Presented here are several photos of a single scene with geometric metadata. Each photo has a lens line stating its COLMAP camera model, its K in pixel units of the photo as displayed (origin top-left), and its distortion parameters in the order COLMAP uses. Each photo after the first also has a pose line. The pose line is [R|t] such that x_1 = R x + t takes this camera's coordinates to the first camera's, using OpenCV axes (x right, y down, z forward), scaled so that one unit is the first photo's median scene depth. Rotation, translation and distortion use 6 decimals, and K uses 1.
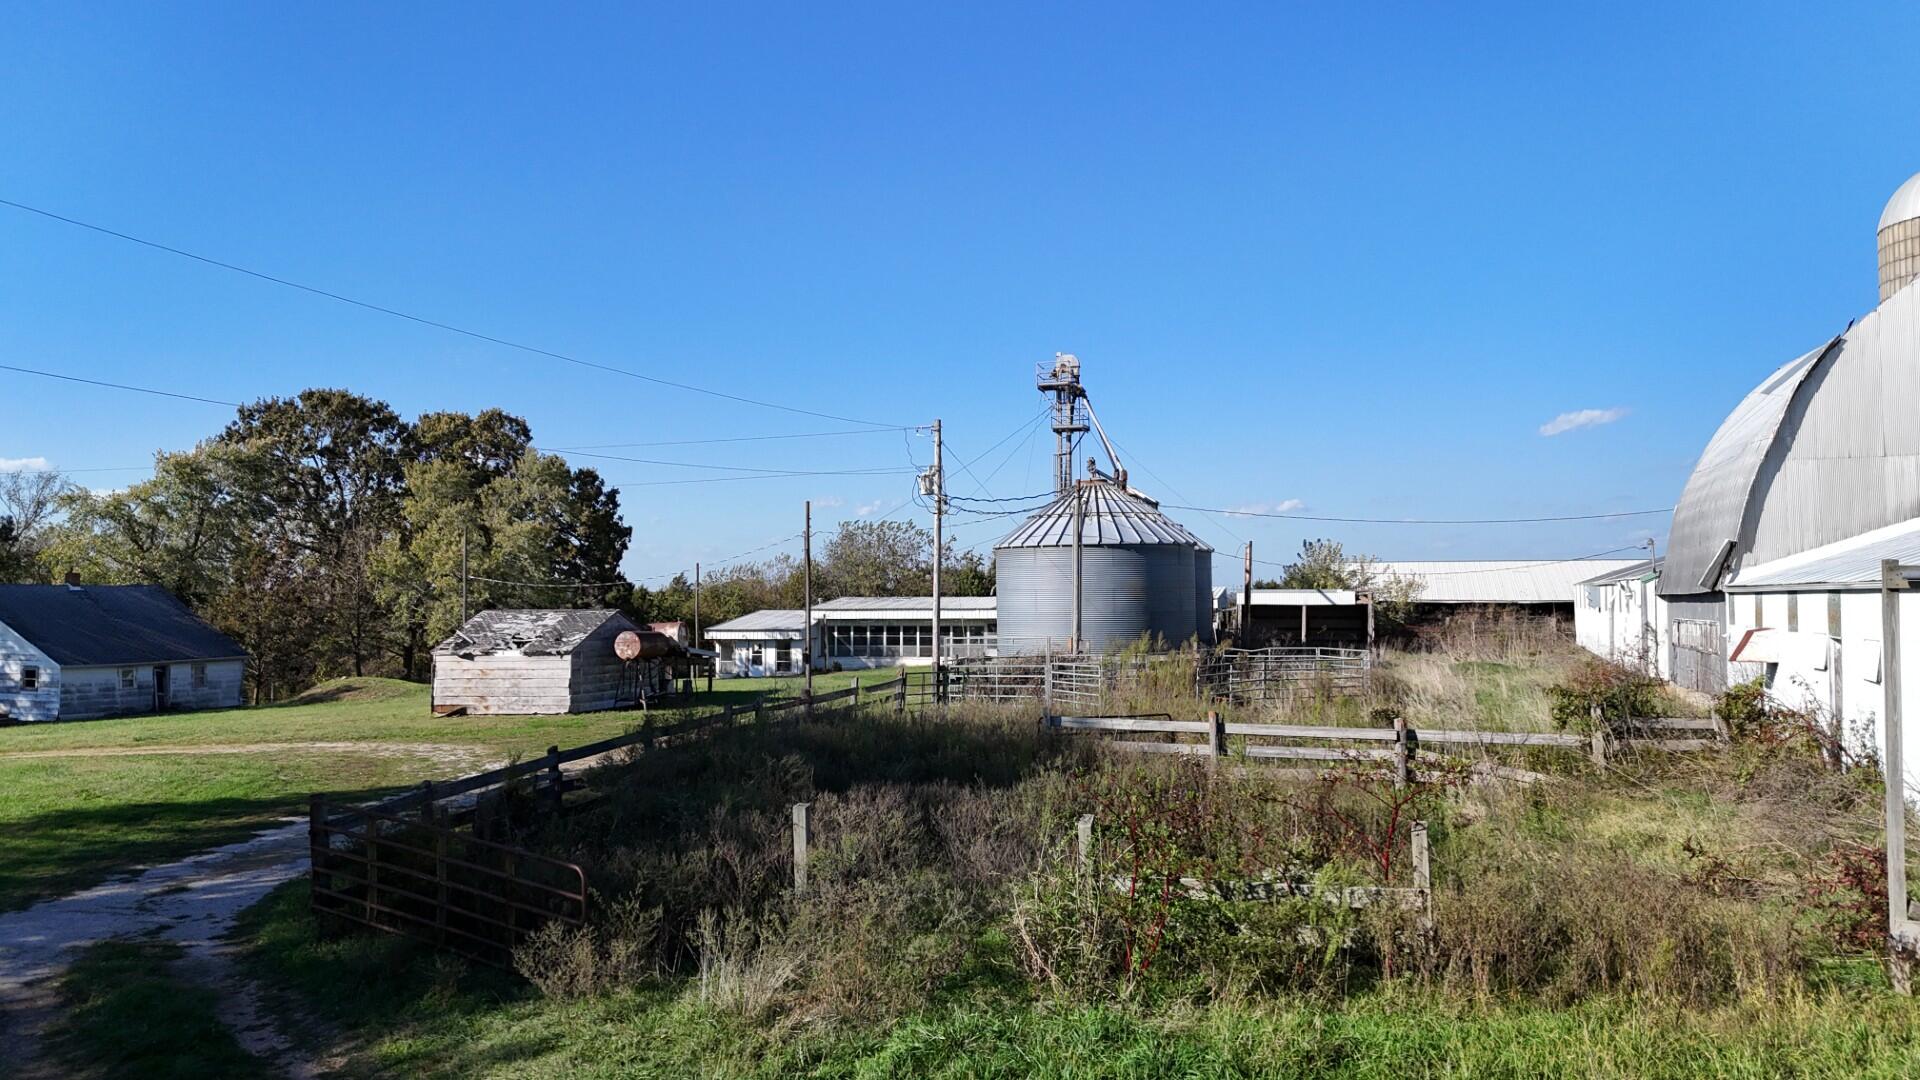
lens RADIAL K [[1350.9, 0, 959.3], [0, 1350.9, 545.1], [0, 0, 1]] dist [0.108493, -0.114931]
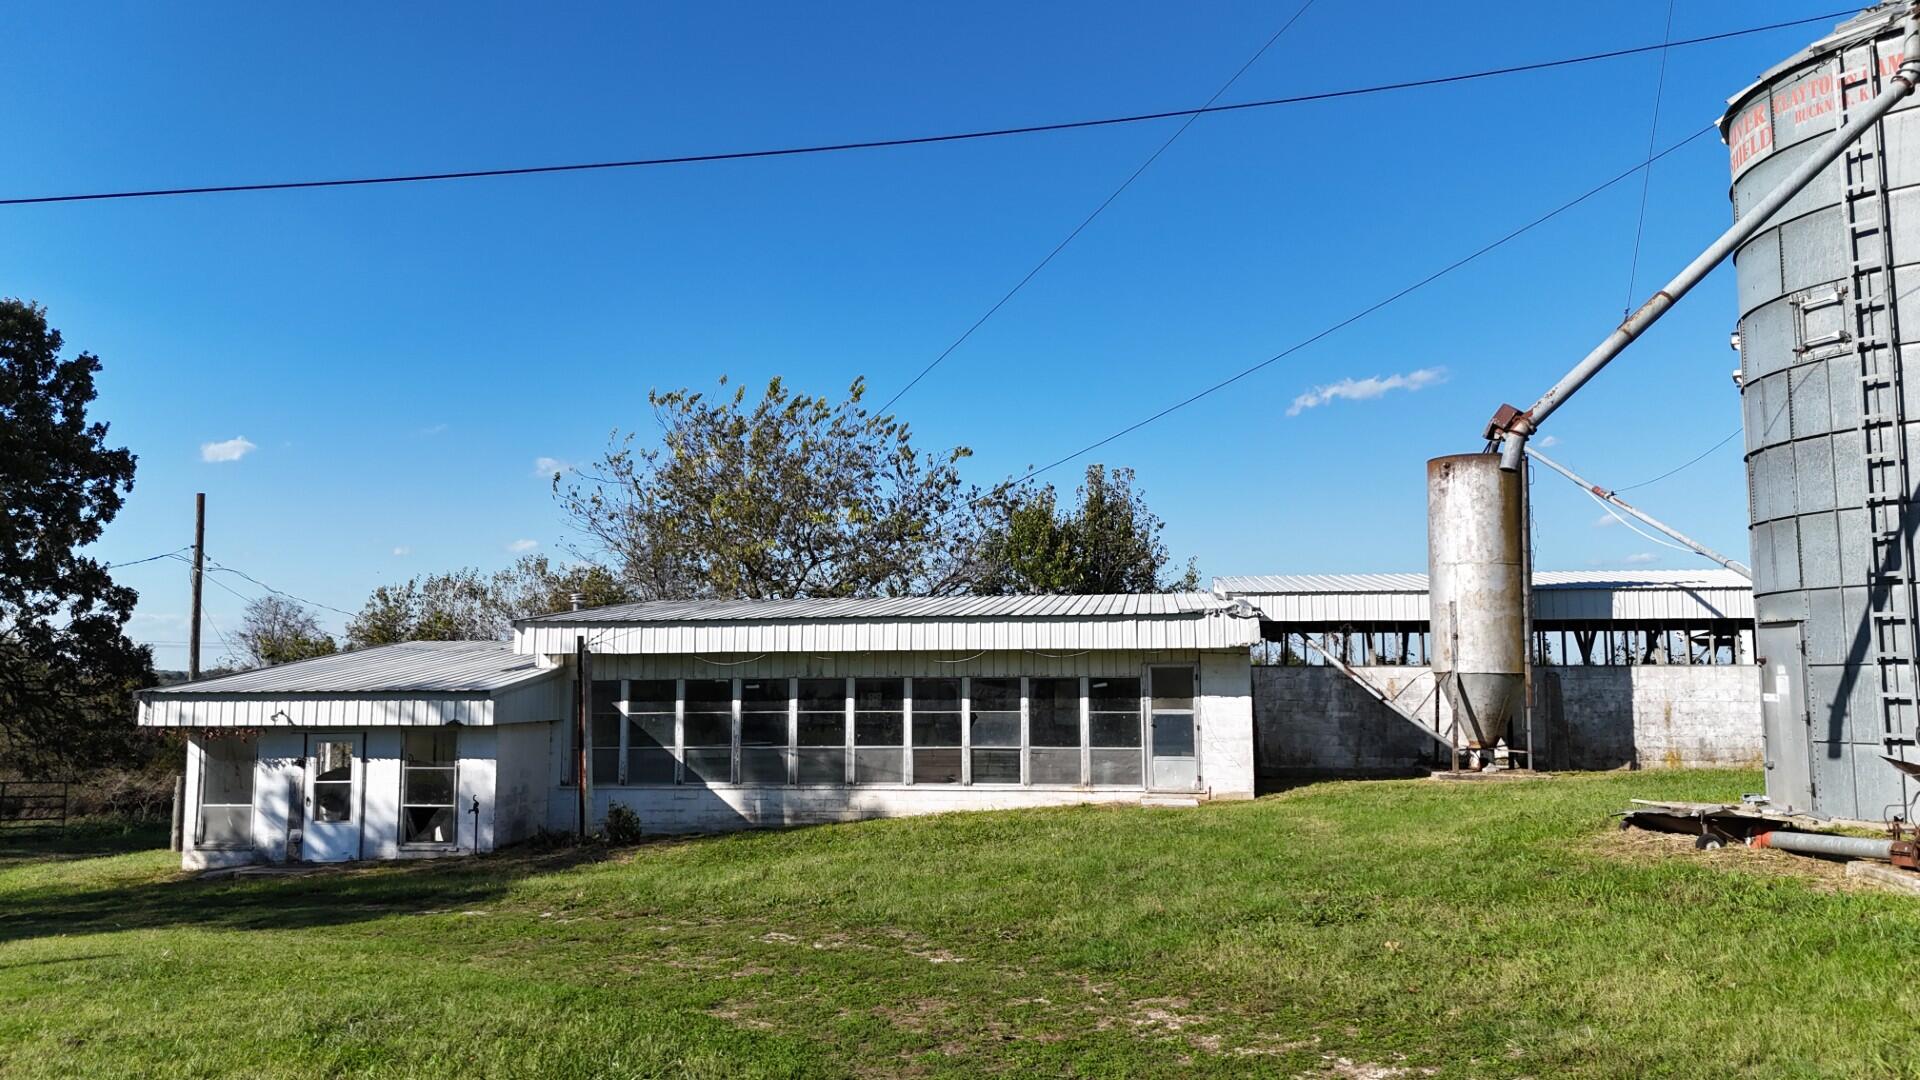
lens RADIAL K [[1350.9, 0, 959.3], [0, 1350.9, 545.1], [0, 0, 1]] dist [0.108493, -0.114931]
pose [[0.992665, 0.012607, 0.120236, -0.062824], [-0.004916, 0.997934, -0.064056, 0.056582], [-0.120795, 0.062995, 0.990677, 0.797499]]
